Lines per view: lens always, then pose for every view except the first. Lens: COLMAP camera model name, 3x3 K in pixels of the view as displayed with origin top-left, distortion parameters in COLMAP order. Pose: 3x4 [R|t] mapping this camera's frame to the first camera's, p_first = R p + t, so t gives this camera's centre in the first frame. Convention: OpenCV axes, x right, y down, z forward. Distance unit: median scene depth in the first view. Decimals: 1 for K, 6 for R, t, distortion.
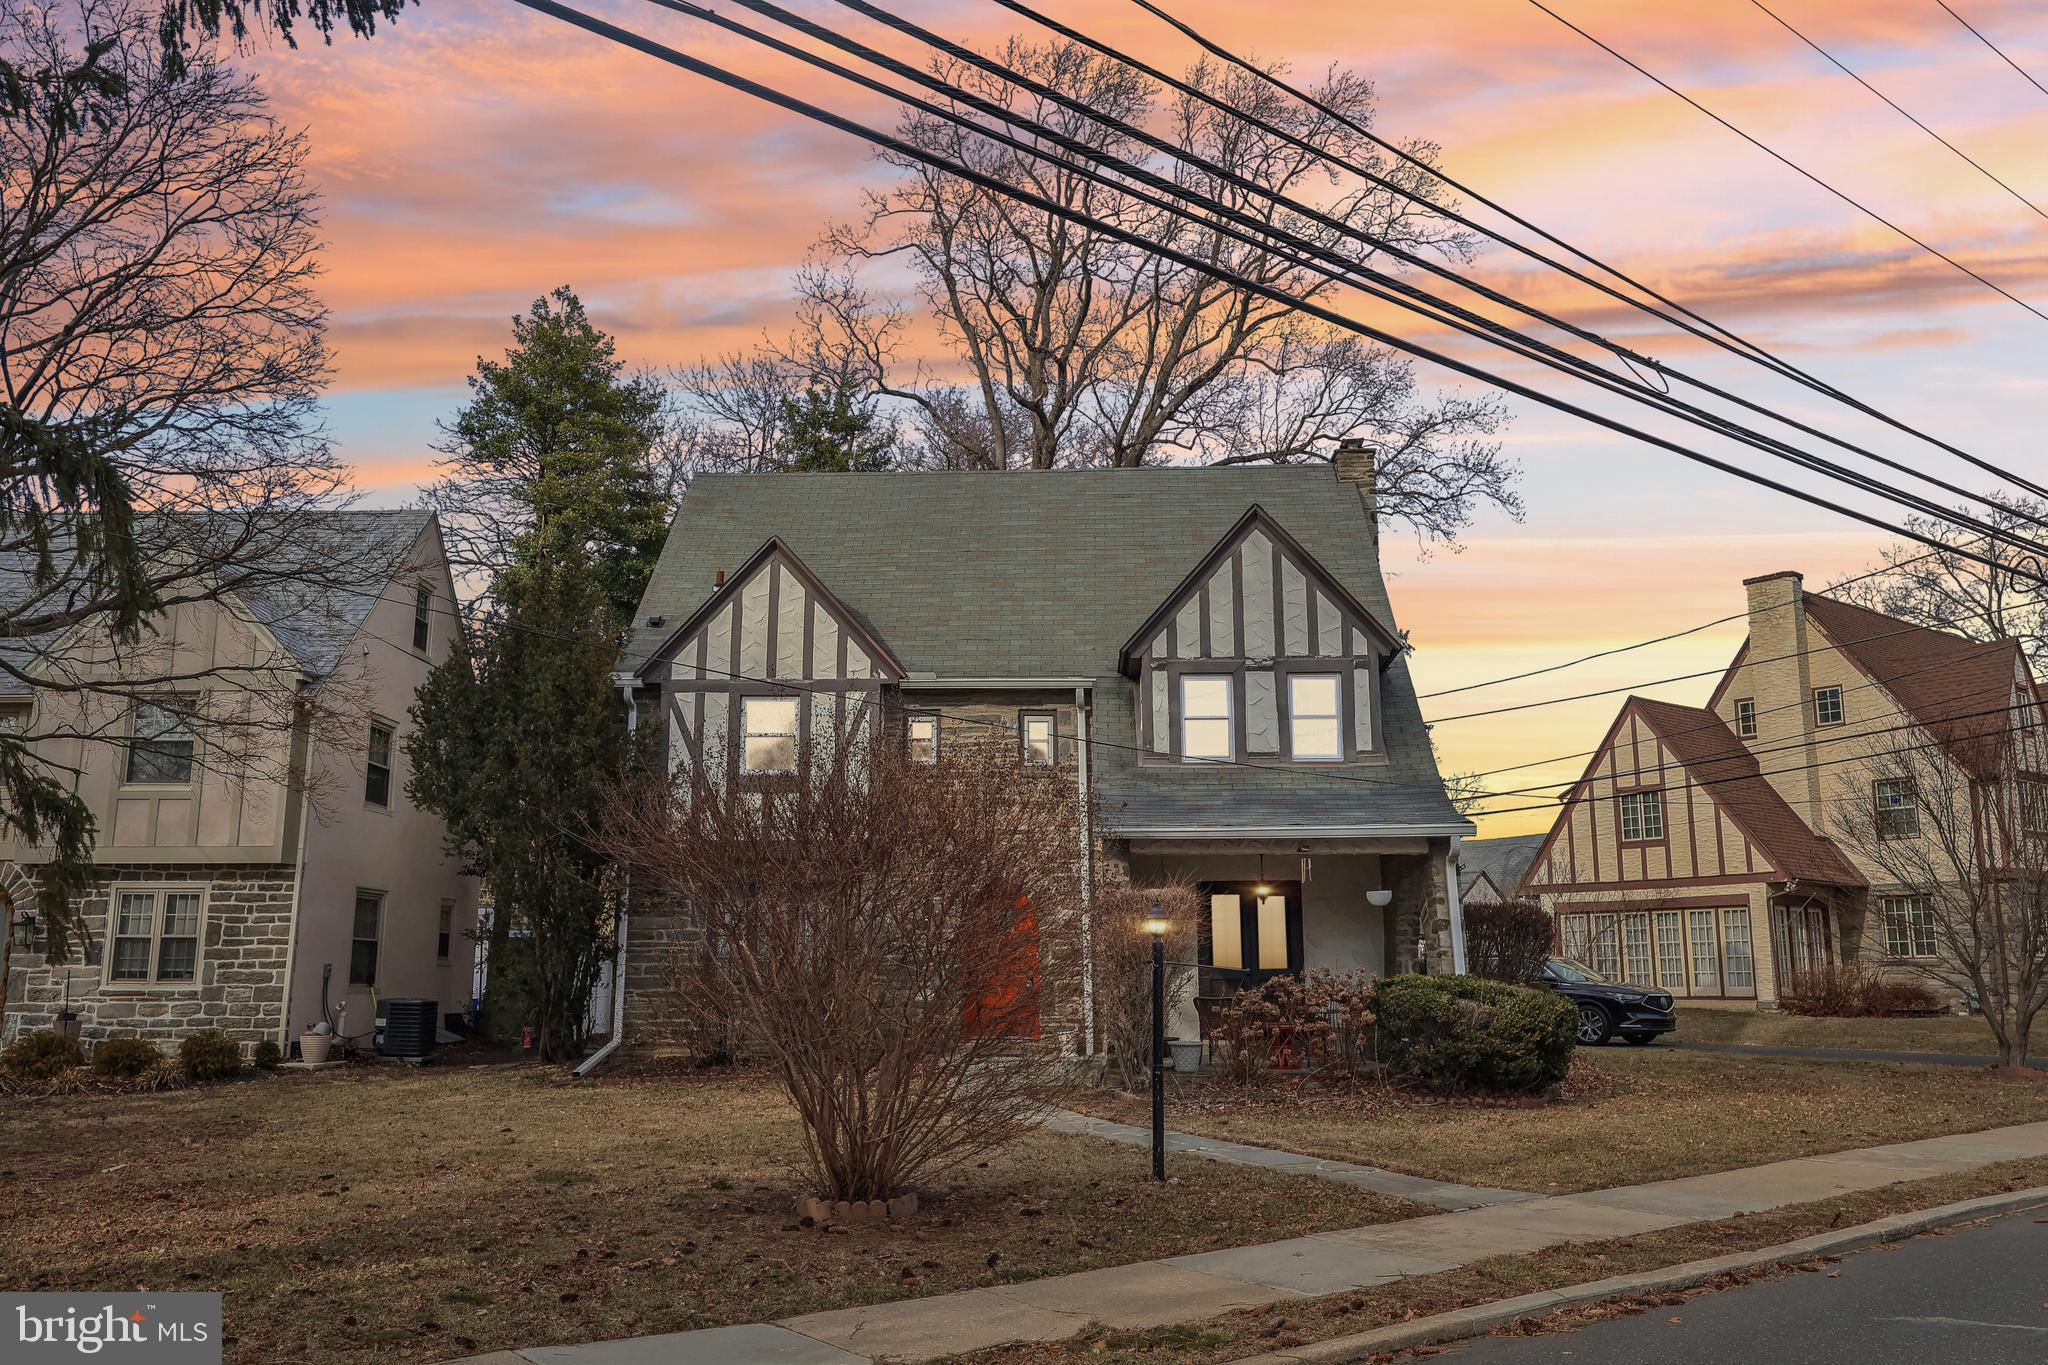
lens RADIAL K [[1645.8, 0, 1026.7], [0, 1645.8, 677.8], [0, 0, 1]] dist [0.008786, -0.005217]
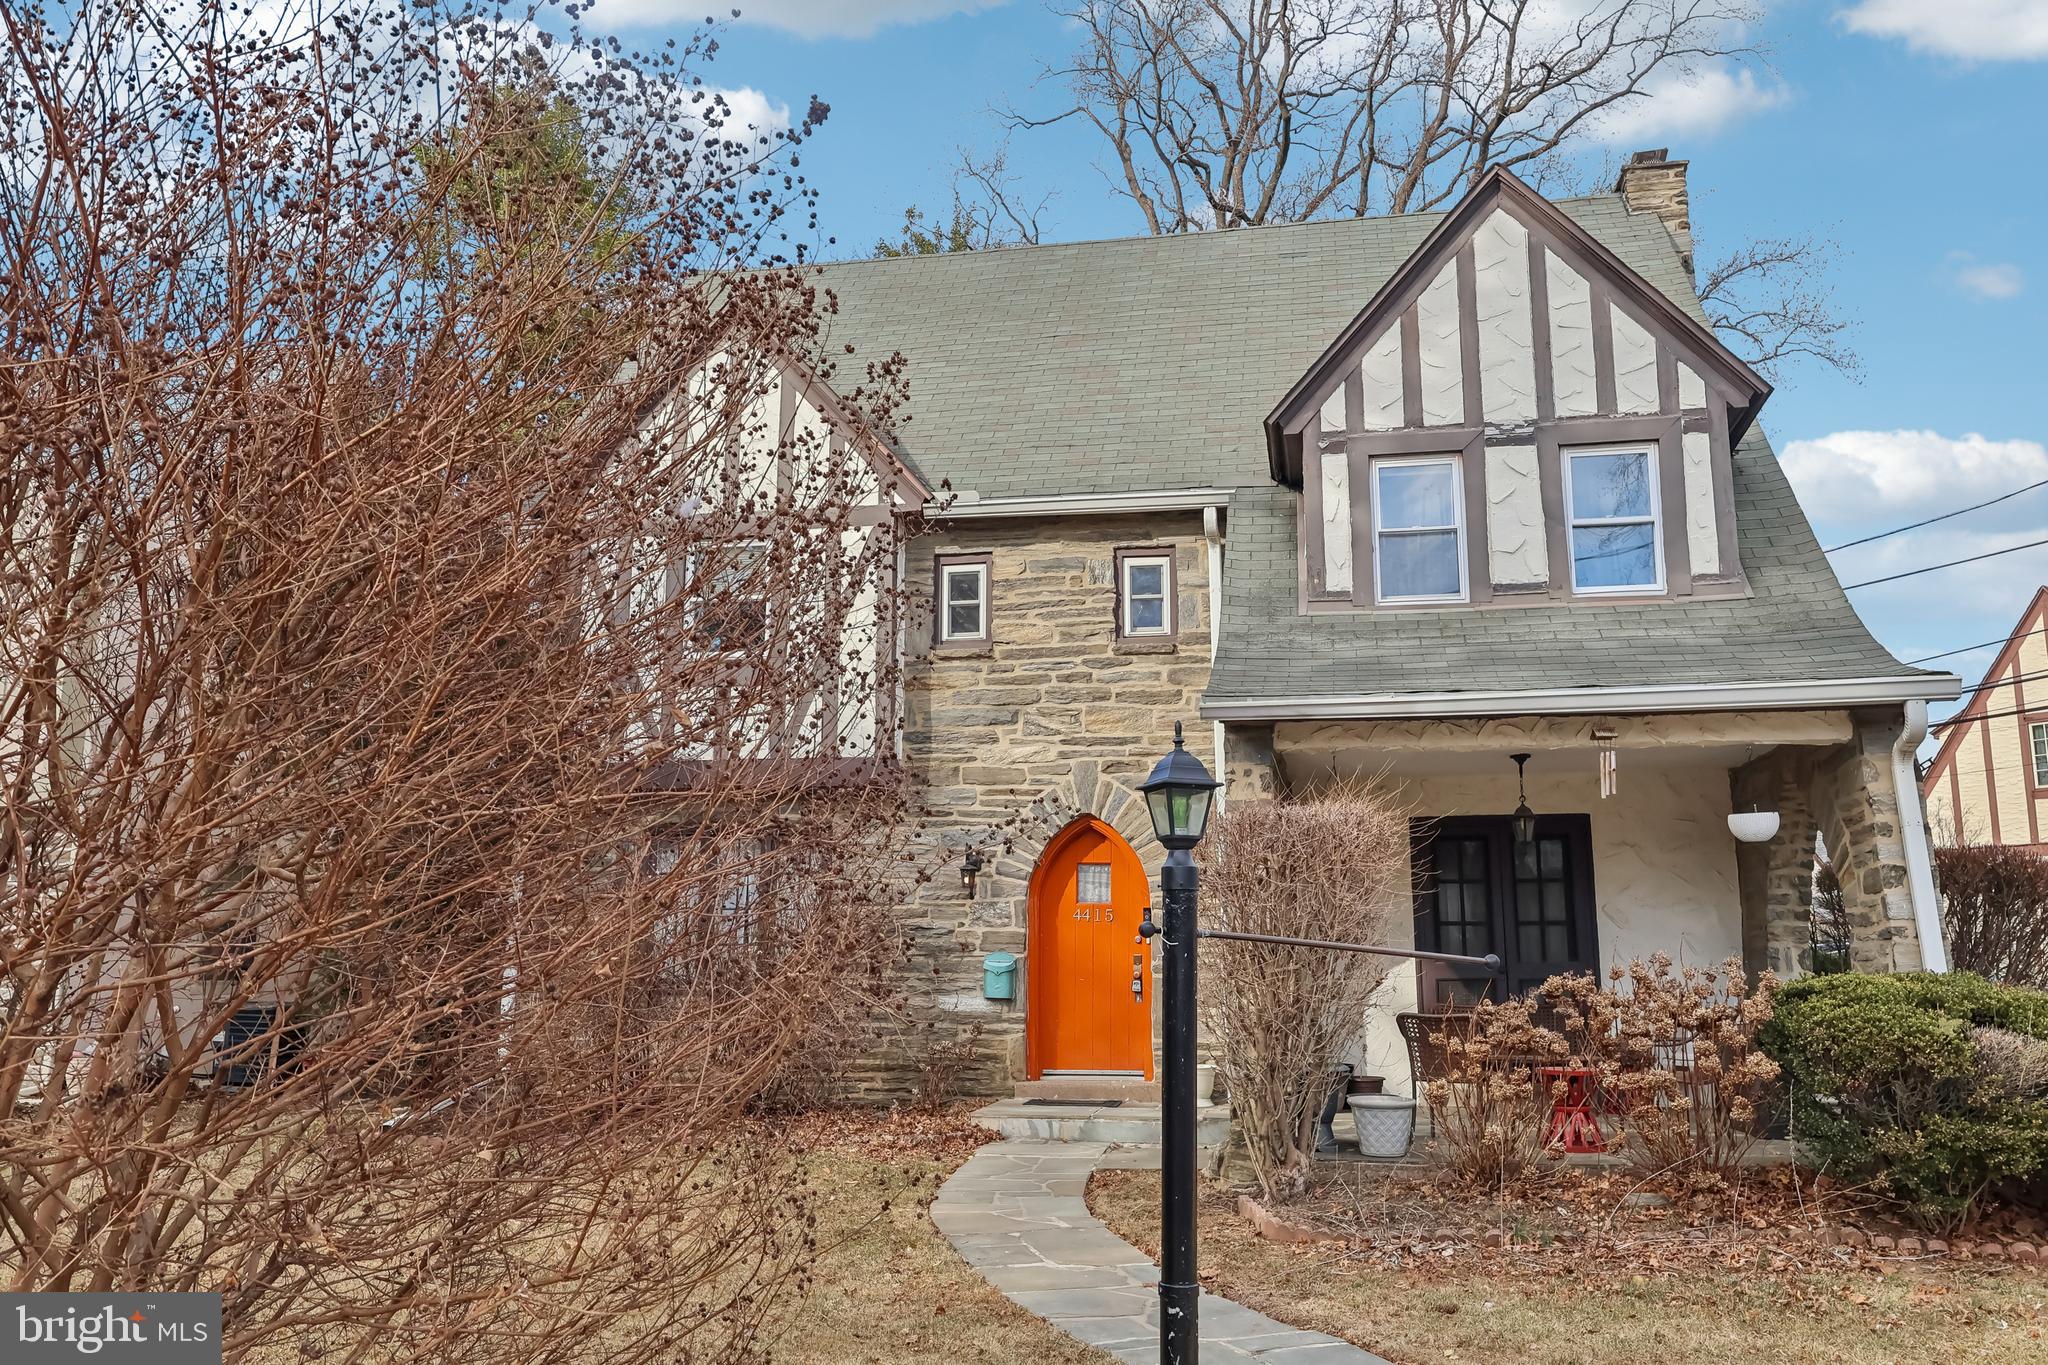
lens RADIAL K [[1645.8, 0, 1015.7], [0, 1645.8, 676.4], [0, 0, 1]] dist [0.008786, -0.005217]
pose [[0.987899, -0.024586, -0.153139, 0.056529], [0.025129, 0.999683, 0.001614, 0.071175], [0.153050, -0.005443, 0.988203, 0.400670]]
